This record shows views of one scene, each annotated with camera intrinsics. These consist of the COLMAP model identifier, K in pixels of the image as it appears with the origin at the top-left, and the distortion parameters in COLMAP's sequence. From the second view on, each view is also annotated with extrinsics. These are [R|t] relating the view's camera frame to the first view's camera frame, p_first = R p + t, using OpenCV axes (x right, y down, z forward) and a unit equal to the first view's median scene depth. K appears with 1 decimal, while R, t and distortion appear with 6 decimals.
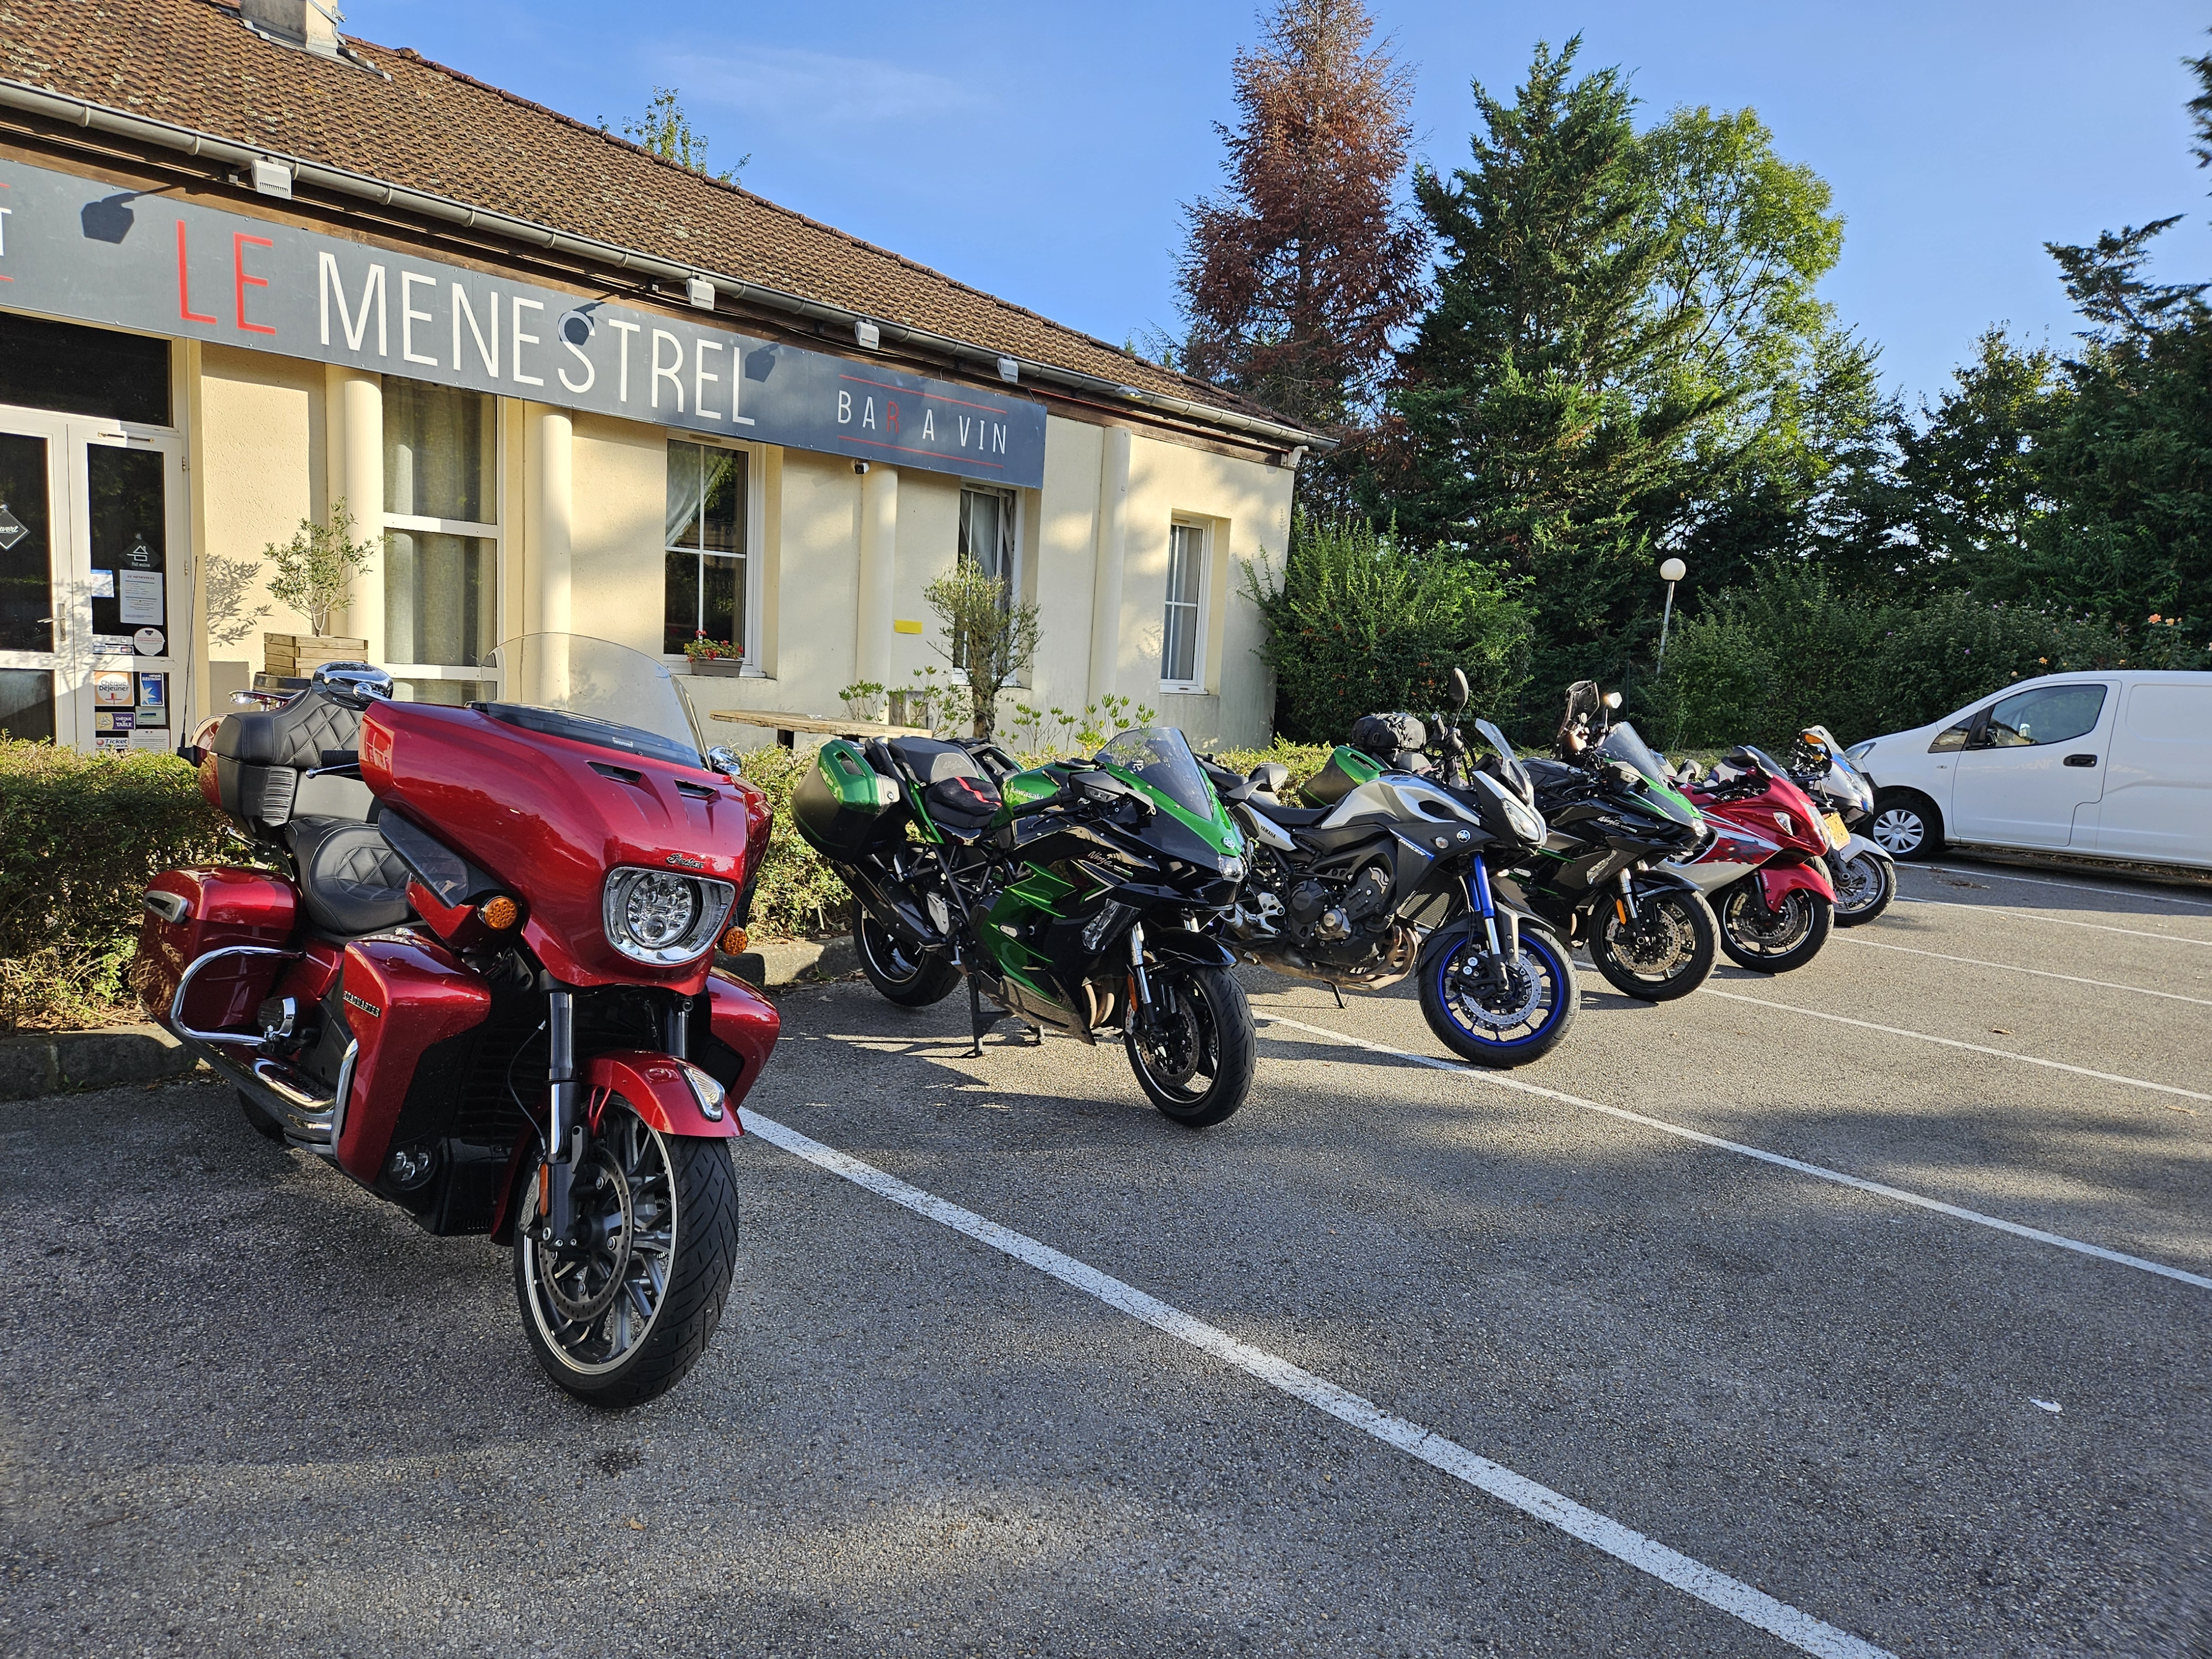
lens RADIAL K [[1469.1, 0, 1067.1], [0, 1469.1, 860.5], [0, 0, 1]] dist [0.066155, -0.051198]
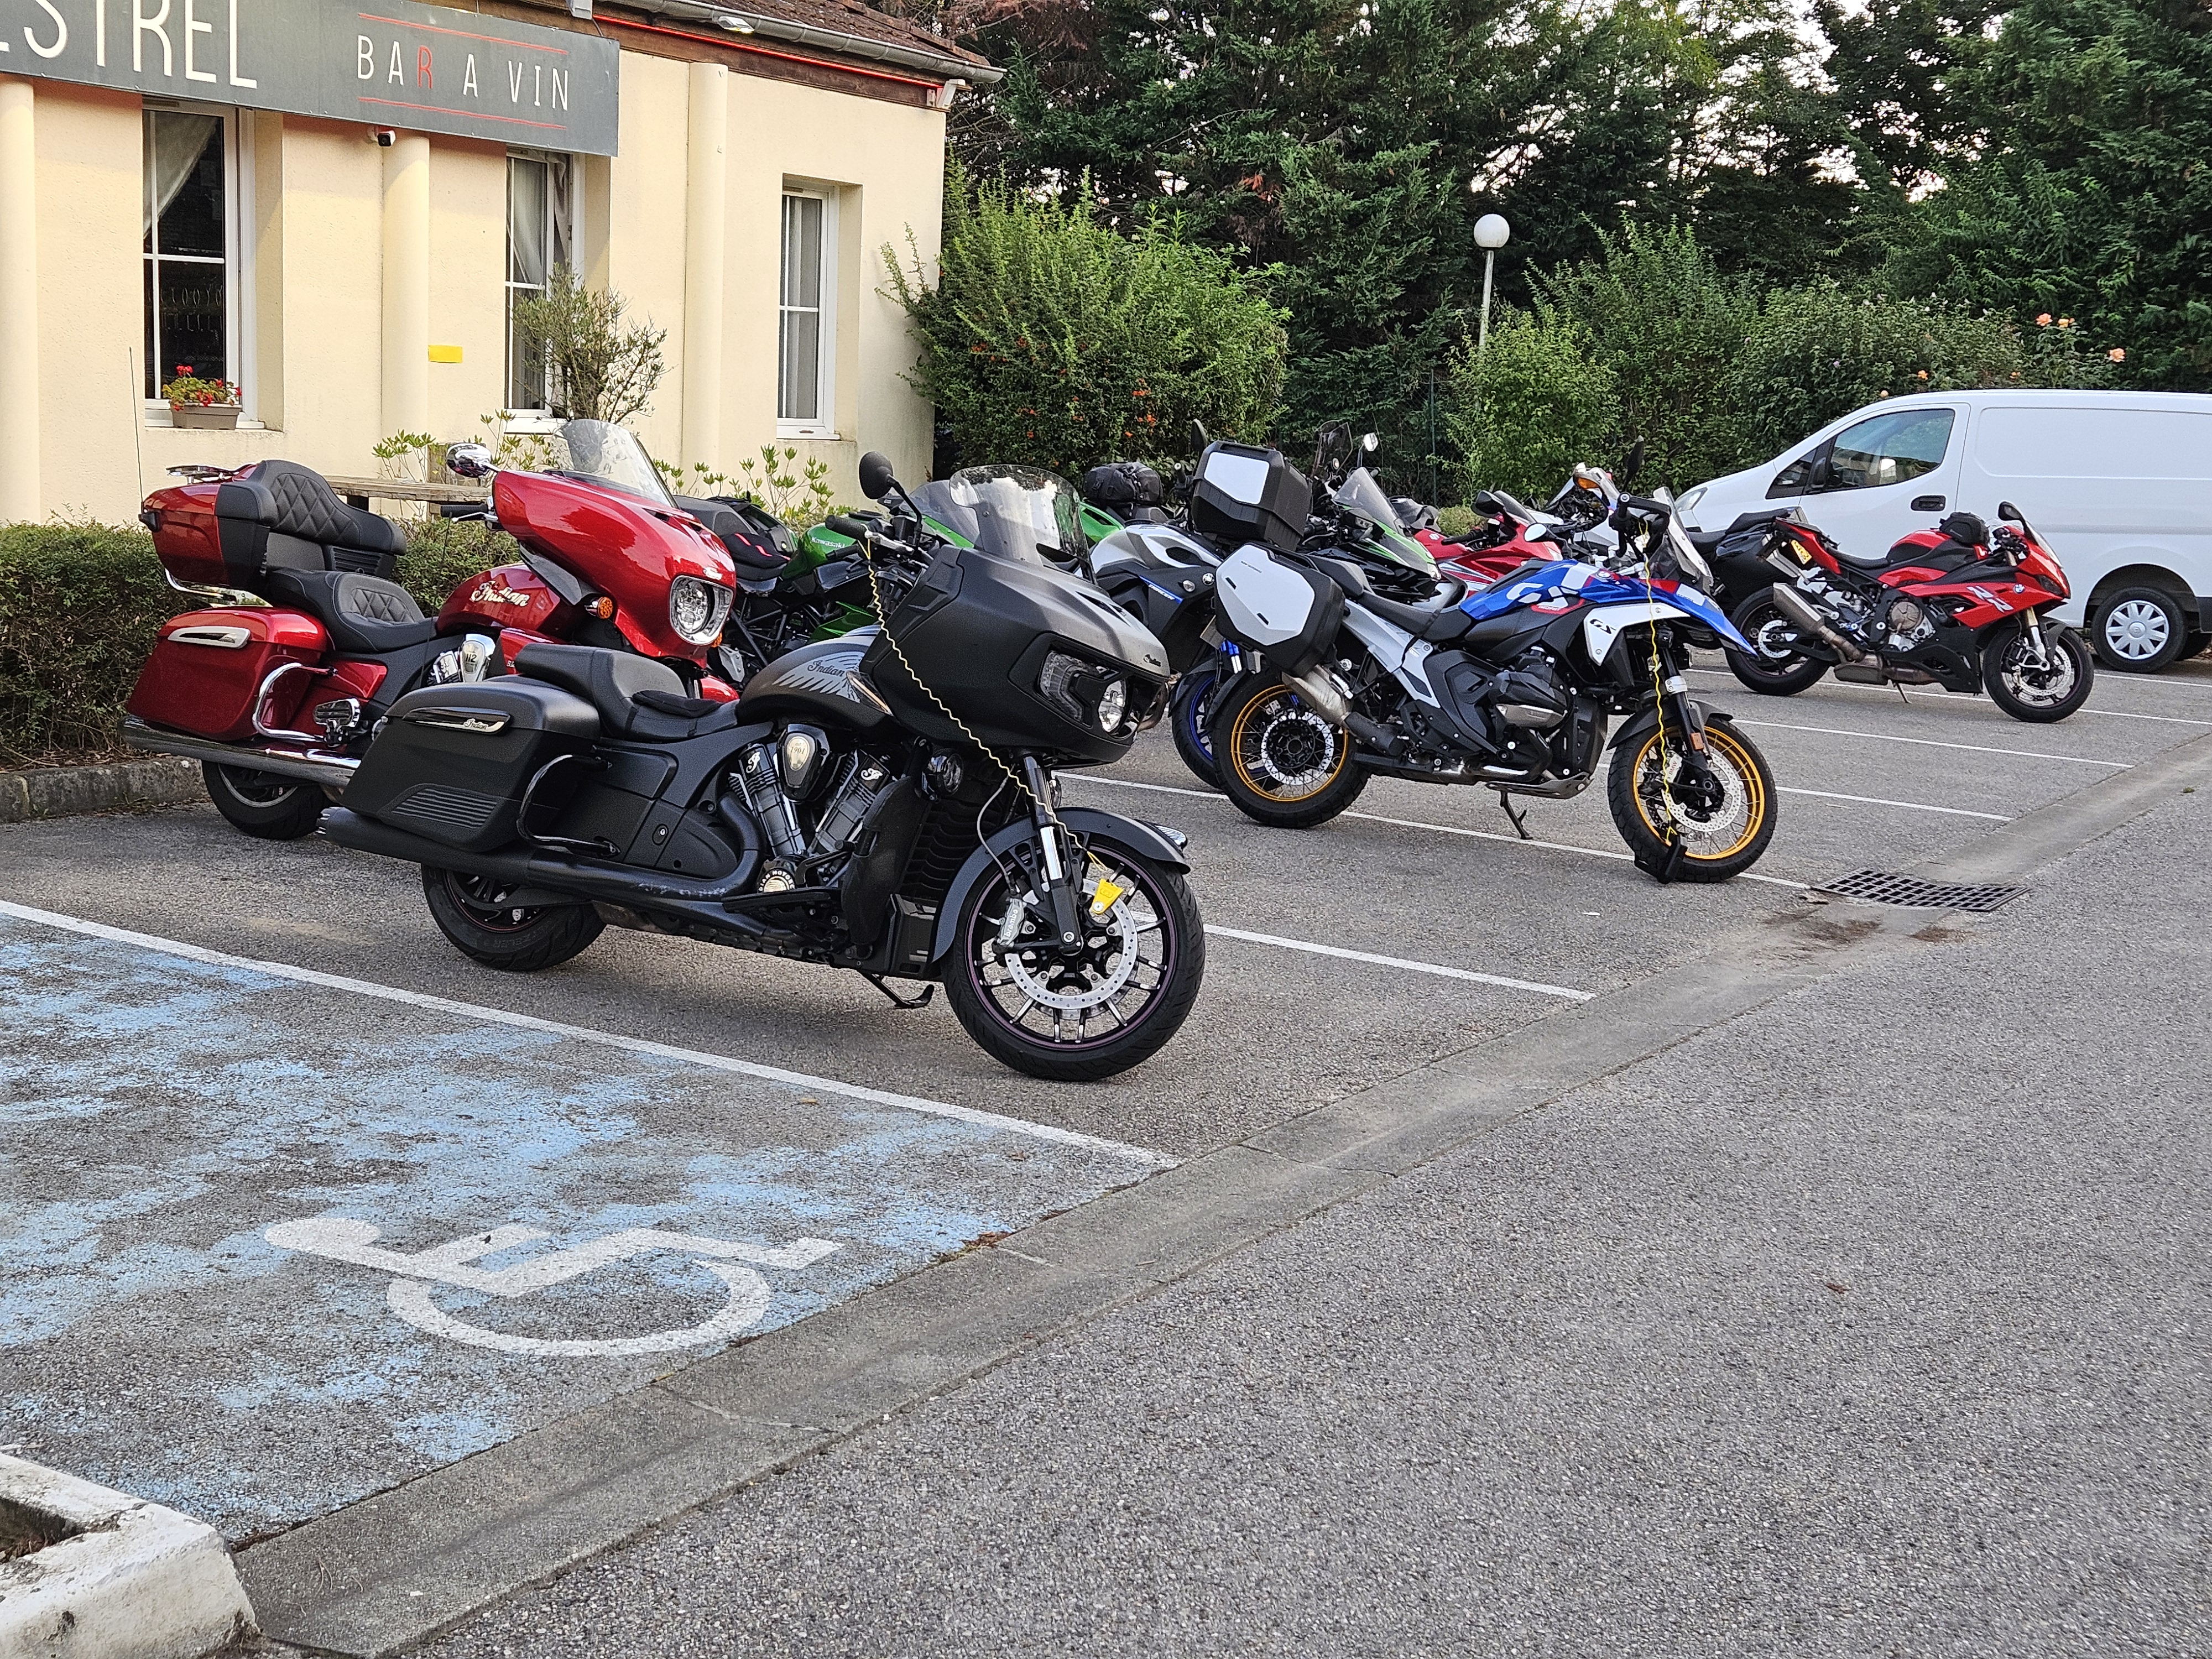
lens RADIAL K [[2952.2, 0, 1106.0], [0, 2952.2, 829.5], [0, 0, 1]] dist [0.076326, -0.025297]
pose [[0.972587, -0.049600, 0.227187, -0.103202], [0.044484, 0.998629, 0.027590, 0.035732], [-0.228244, -0.016728, 0.973460, -0.368162]]
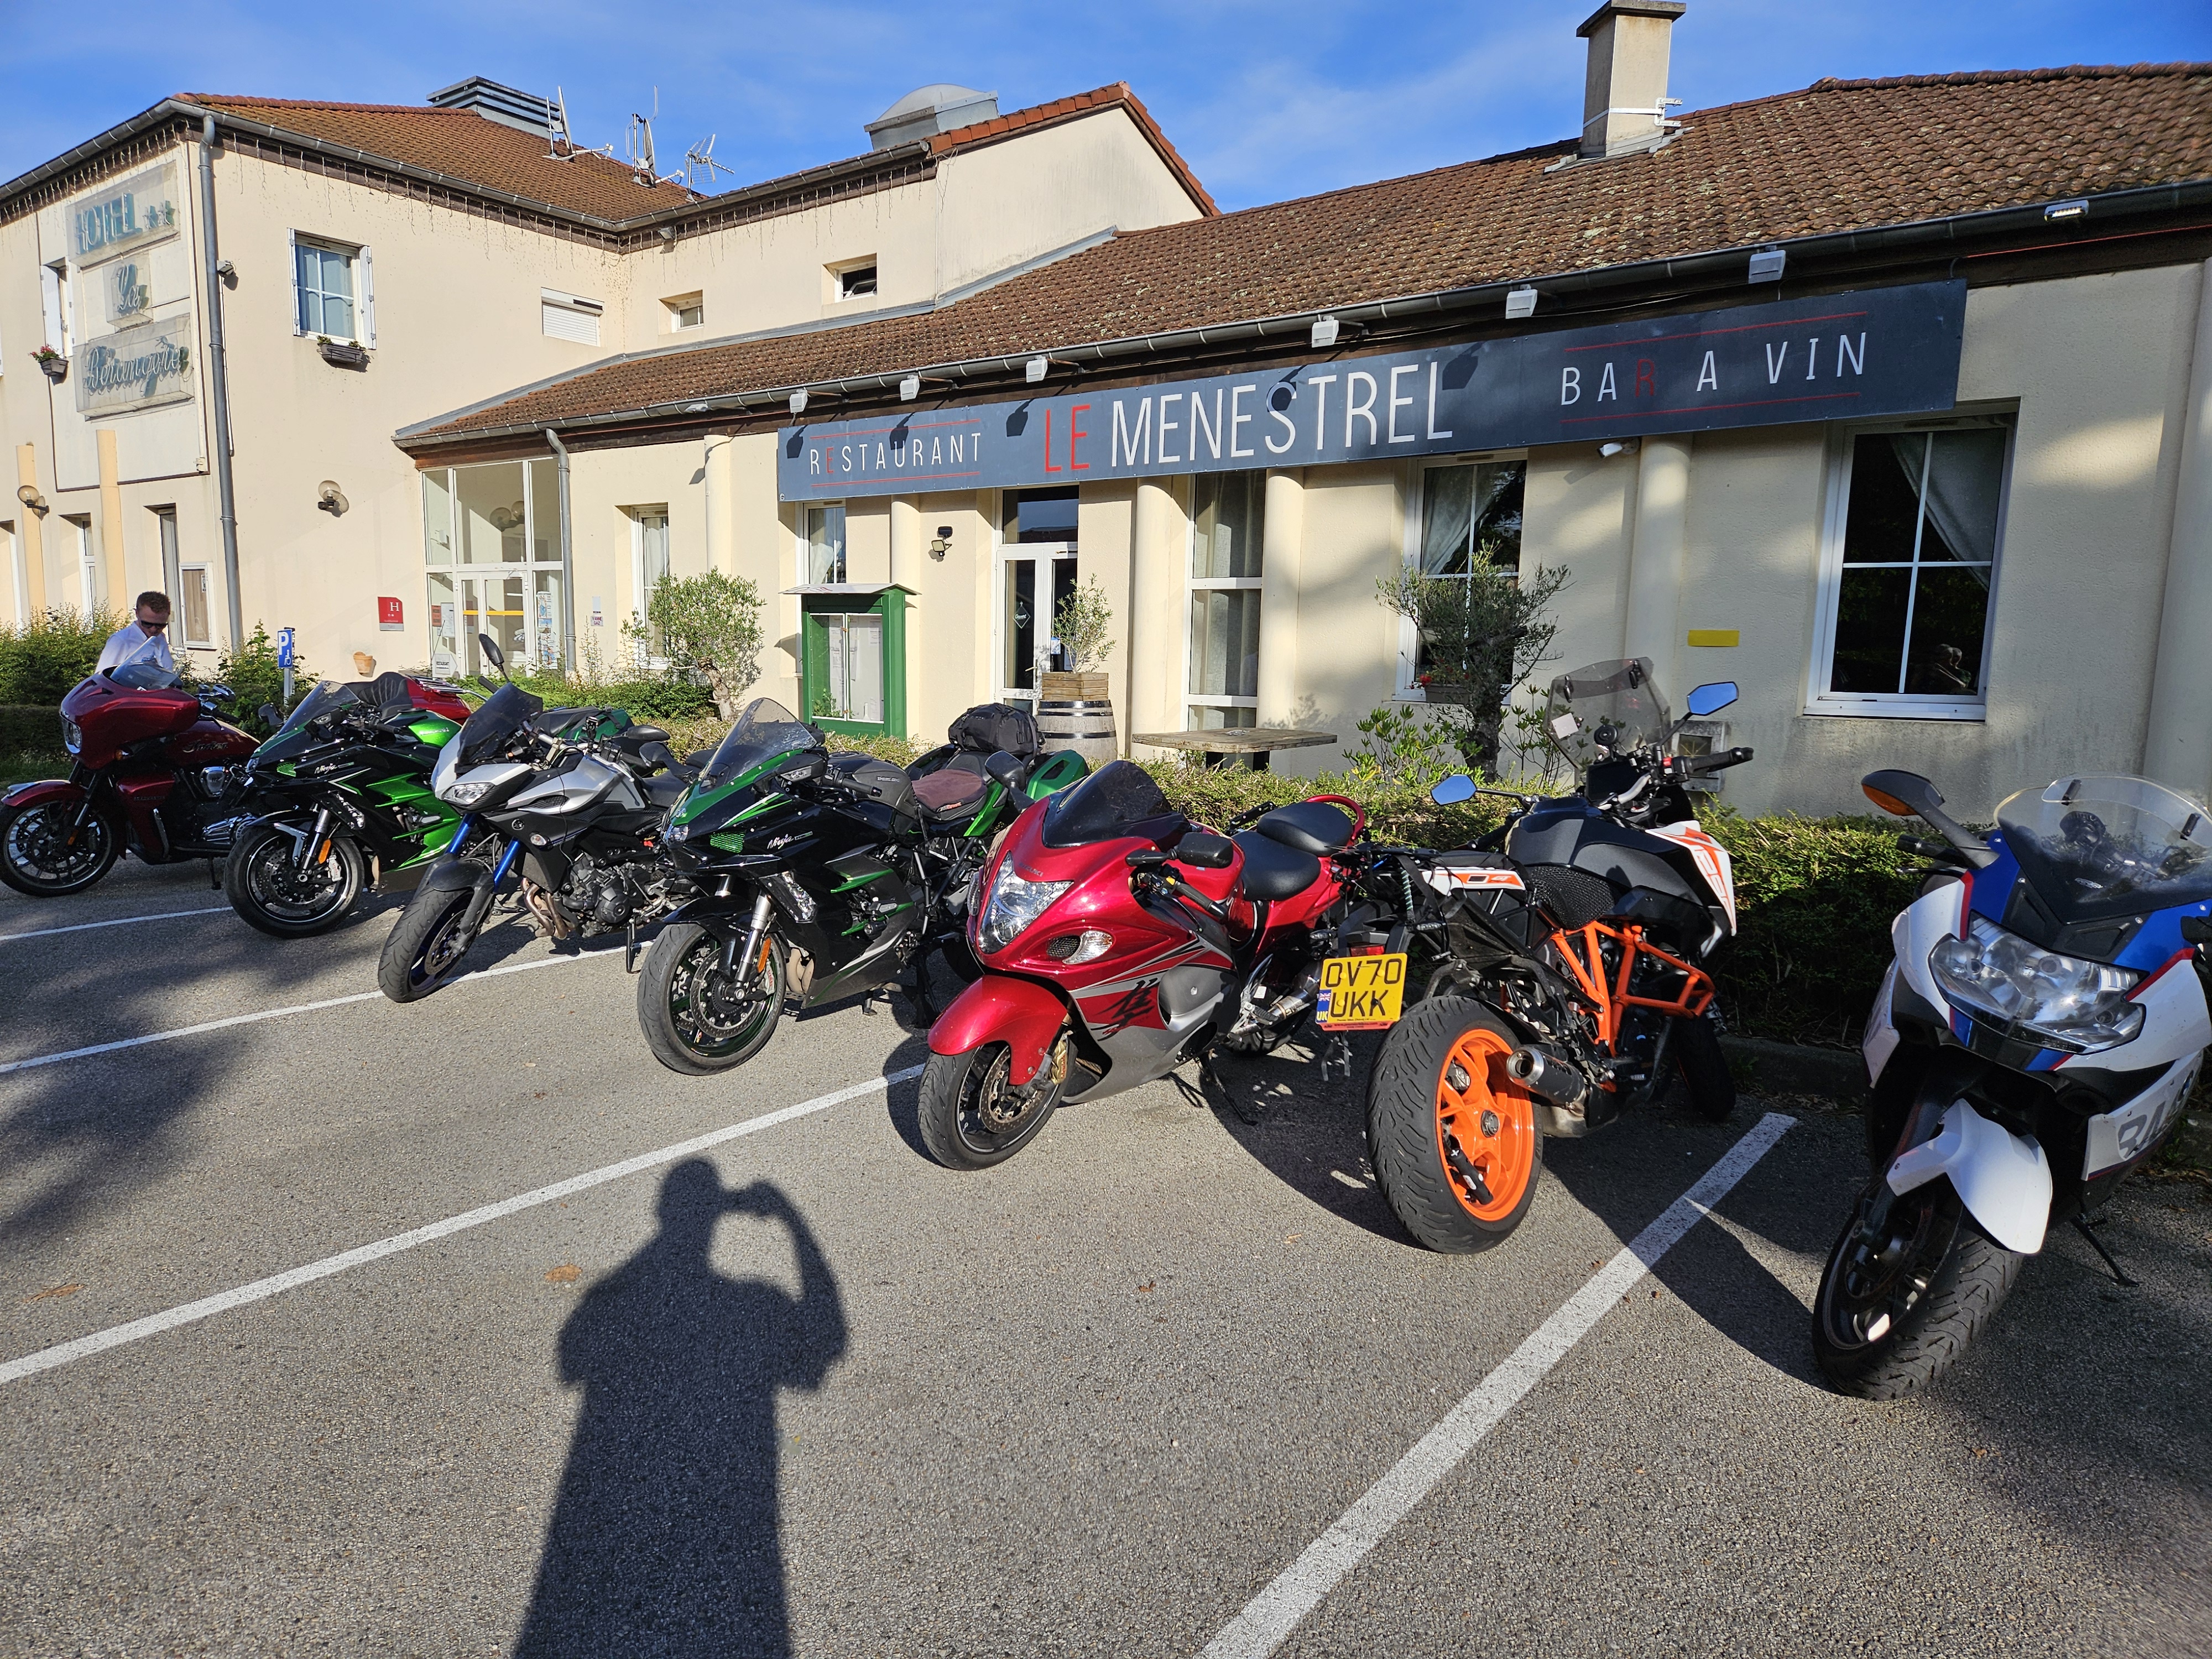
lens RADIAL K [[1446.4, 0, 1107.9], [0, 1446.4, 870.4], [0, 0, 1]] dist [0.061698, -0.057021]
pose [[0.100207, 0.093741, -0.990541, 0.477062], [-0.145825, 0.986185, 0.078577, -0.040449], [0.984222, 0.136572, 0.112493, 0.474619]]
